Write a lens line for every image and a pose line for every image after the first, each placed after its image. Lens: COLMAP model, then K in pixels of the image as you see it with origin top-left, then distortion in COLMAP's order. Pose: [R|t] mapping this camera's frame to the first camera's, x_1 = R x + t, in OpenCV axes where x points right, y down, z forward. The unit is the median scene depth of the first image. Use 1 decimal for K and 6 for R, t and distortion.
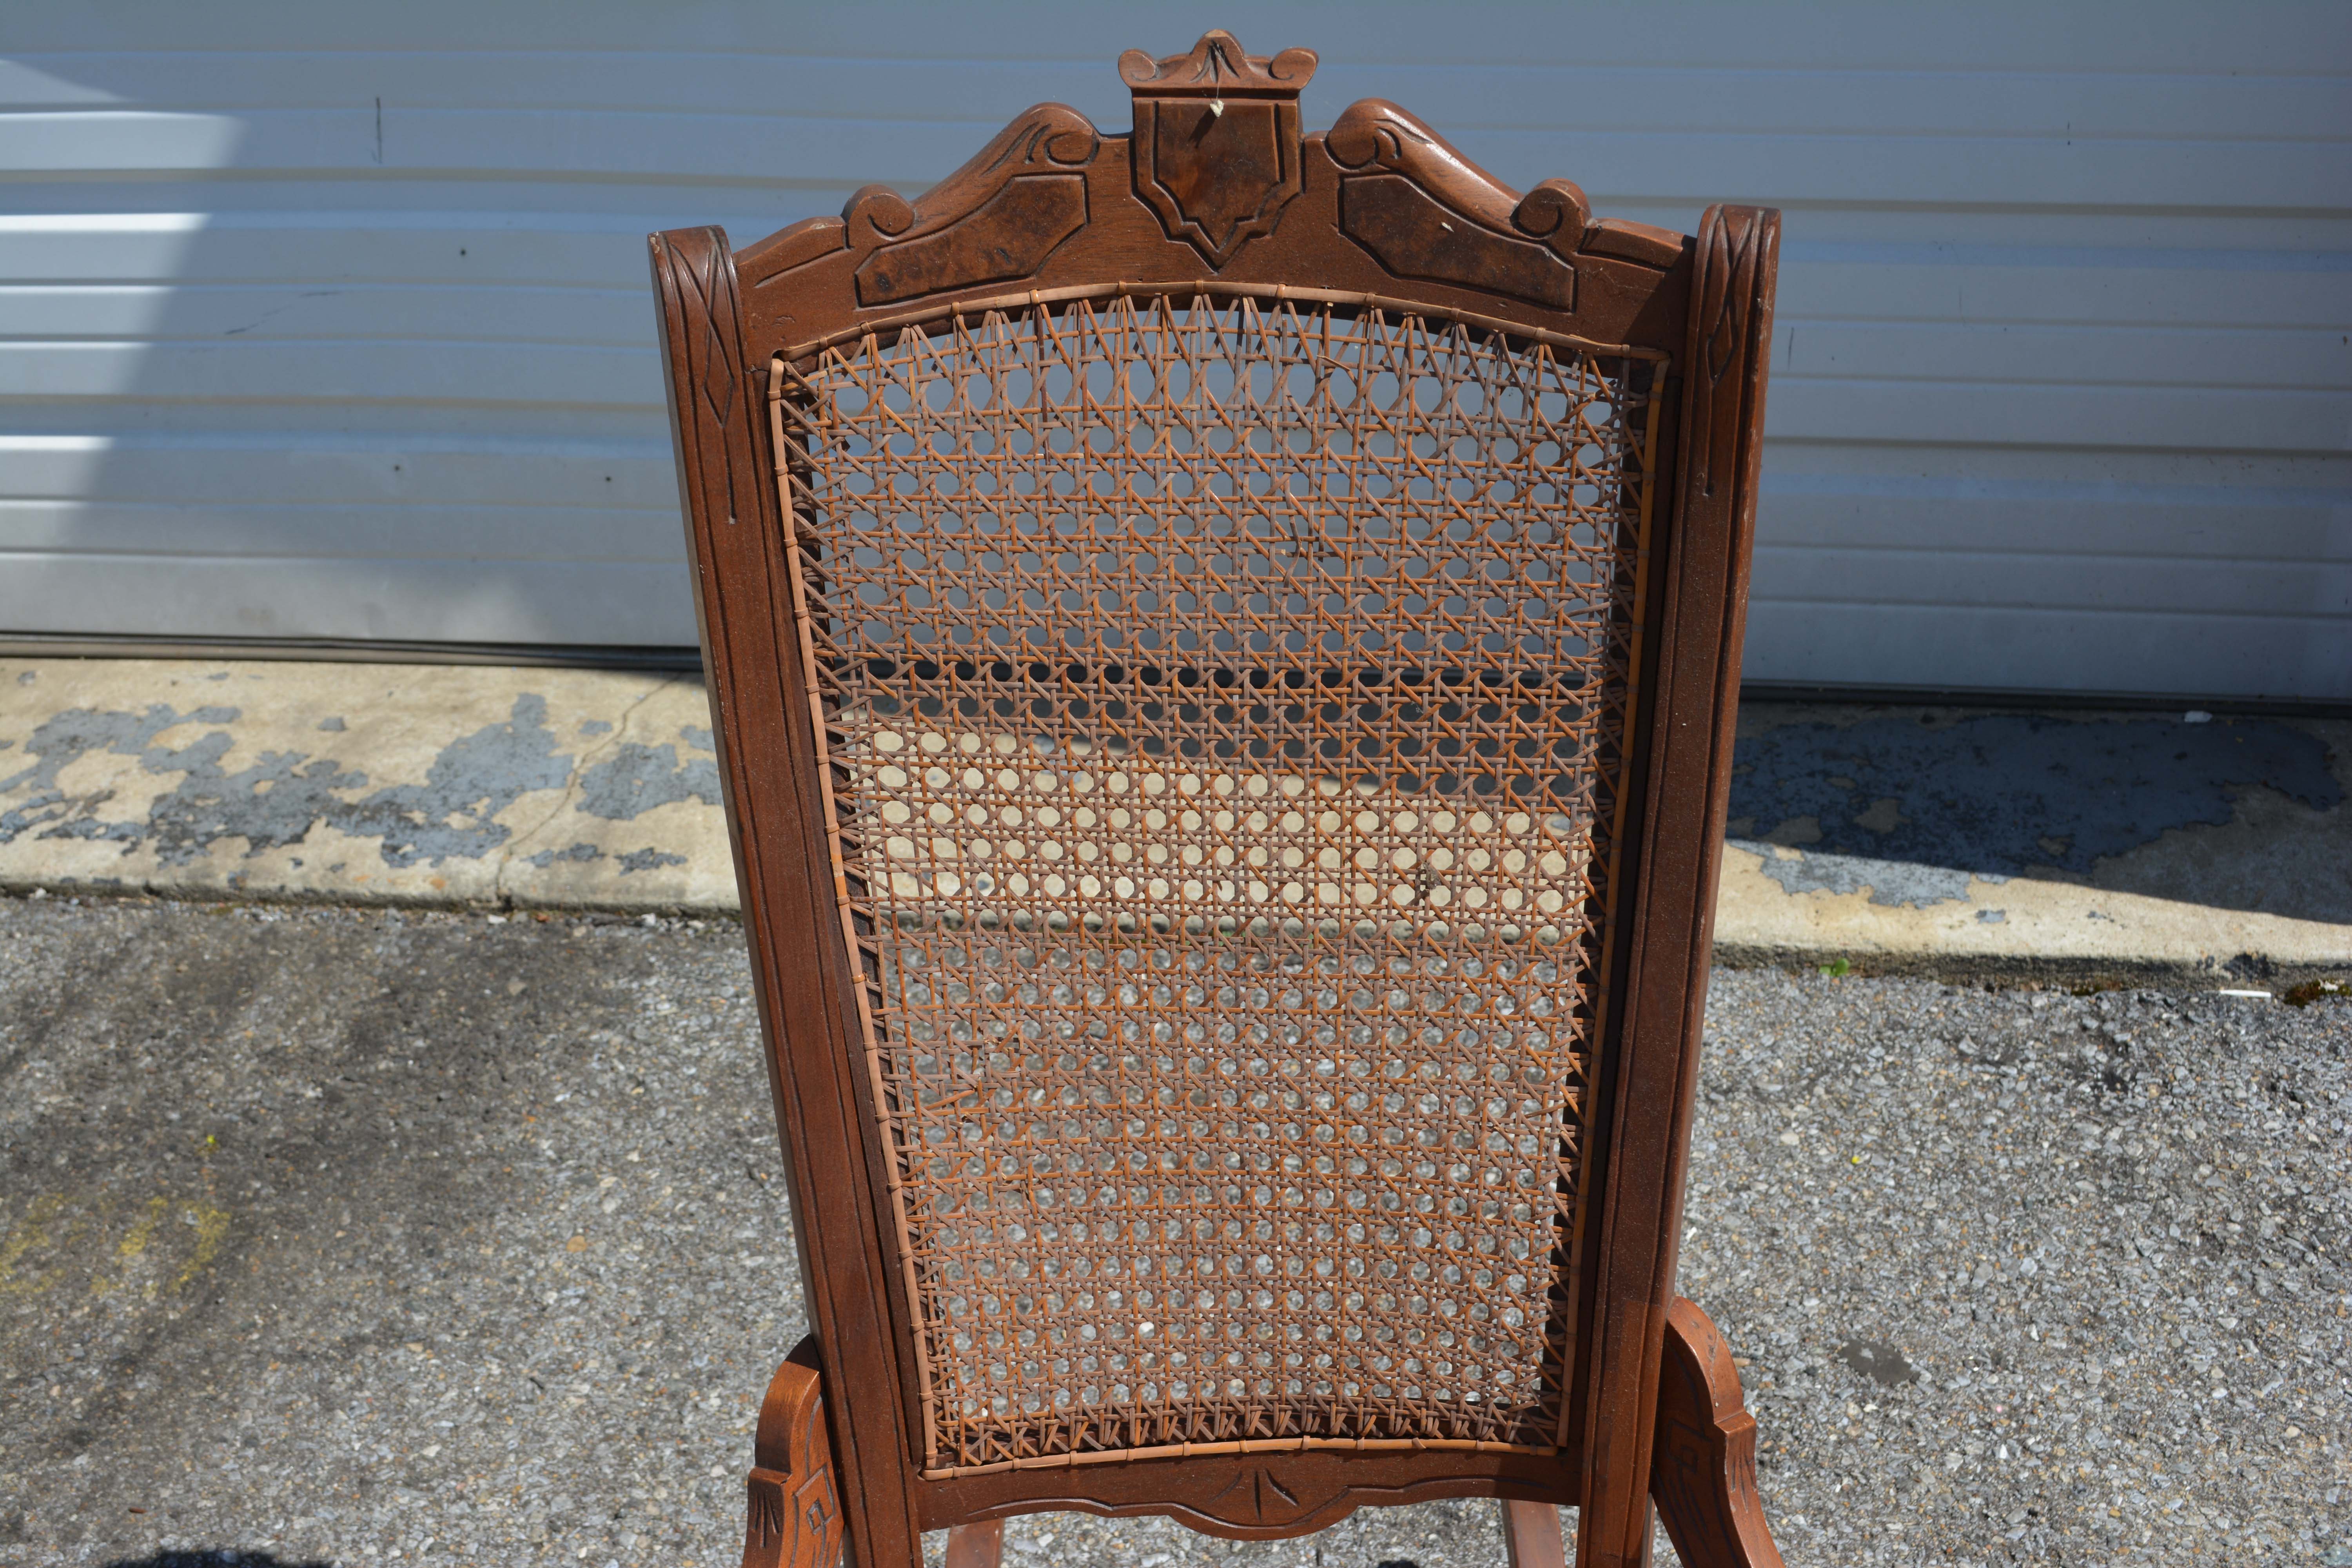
lens RADIAL K [[2962.6, 0, 1169.9], [0, 2962.6, 782.1], [0, 0, 1]] dist [-0.048921, 0.000000]
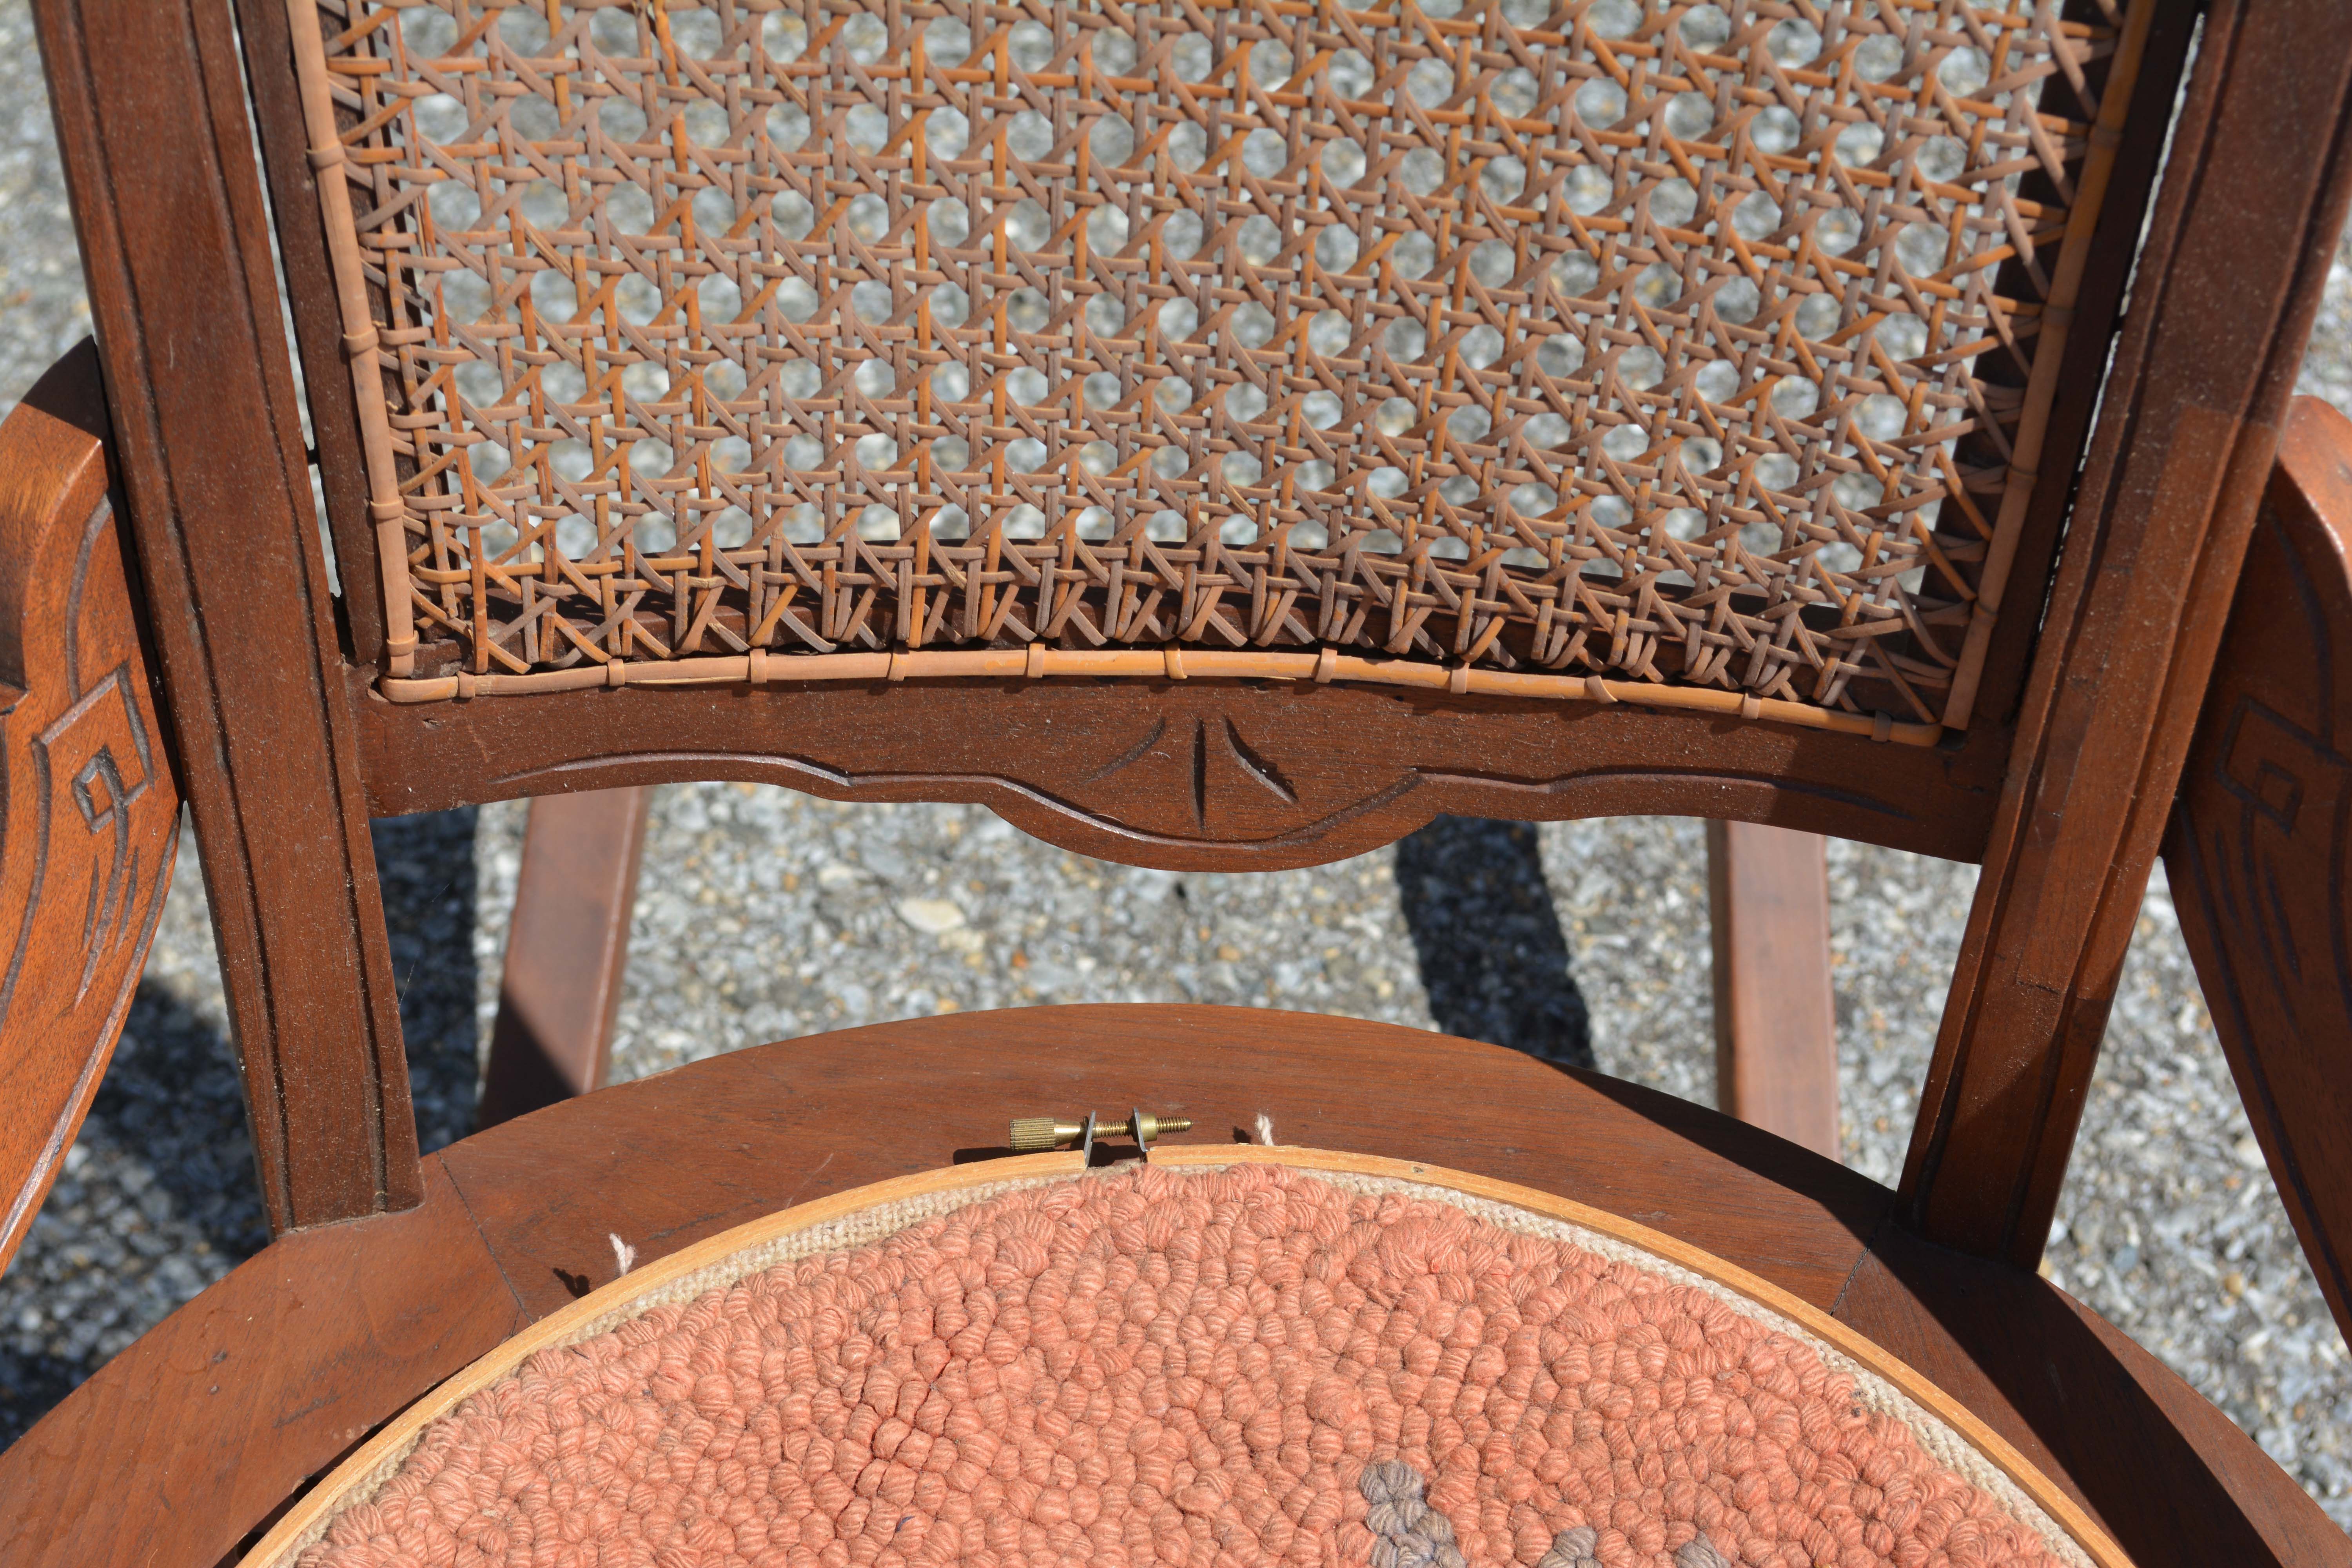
lens RADIAL K [[4390.4, 0, 1169.5], [0, 4390.4, 795.7], [0, 0, 1]] dist [0.016170, 0.000000]
pose [[0.997588, 0.063665, 0.027645, 0.008686], [-0.069243, 0.940374, 0.333020, 0.039275], [-0.004795, -0.334131, 0.942514, 0.422968]]
